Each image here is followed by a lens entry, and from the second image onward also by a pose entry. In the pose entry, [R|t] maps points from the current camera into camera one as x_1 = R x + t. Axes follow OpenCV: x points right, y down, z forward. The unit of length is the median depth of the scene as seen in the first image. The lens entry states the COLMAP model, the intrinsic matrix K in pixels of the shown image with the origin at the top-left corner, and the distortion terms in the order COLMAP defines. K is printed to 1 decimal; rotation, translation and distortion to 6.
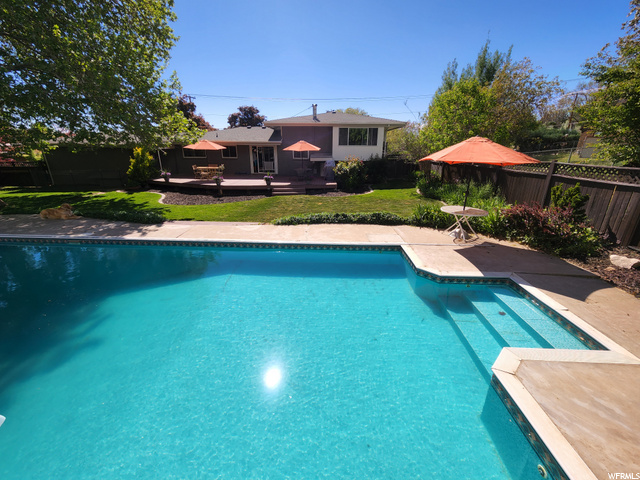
lens RADIAL K [[258.0, 0, 320.0], [0, 258.0, 240.0], [0, 0, 1]] dist [-0.001009, -0.000223]
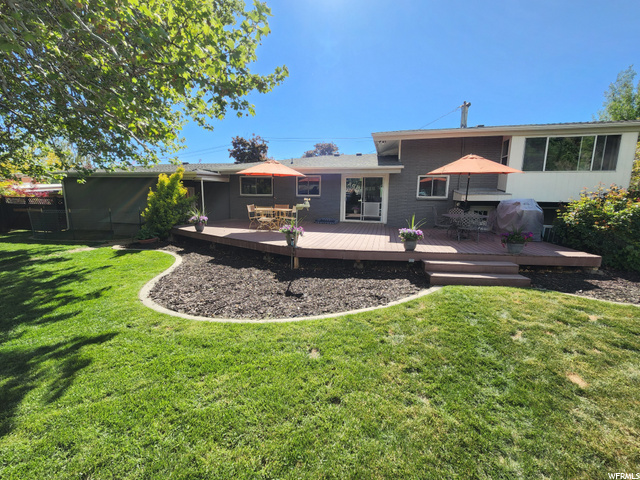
lens RADIAL K [[258.0, 0, 320.0], [0, 258.0, 240.0], [0, 0, 1]] dist [-0.001009, -0.000223]
pose [[0.976140, 0.040689, -0.213296, -0.225788], [-0.078624, 0.981864, -0.172516, -0.134440], [0.202408, 0.185170, 0.961636, 0.525156]]
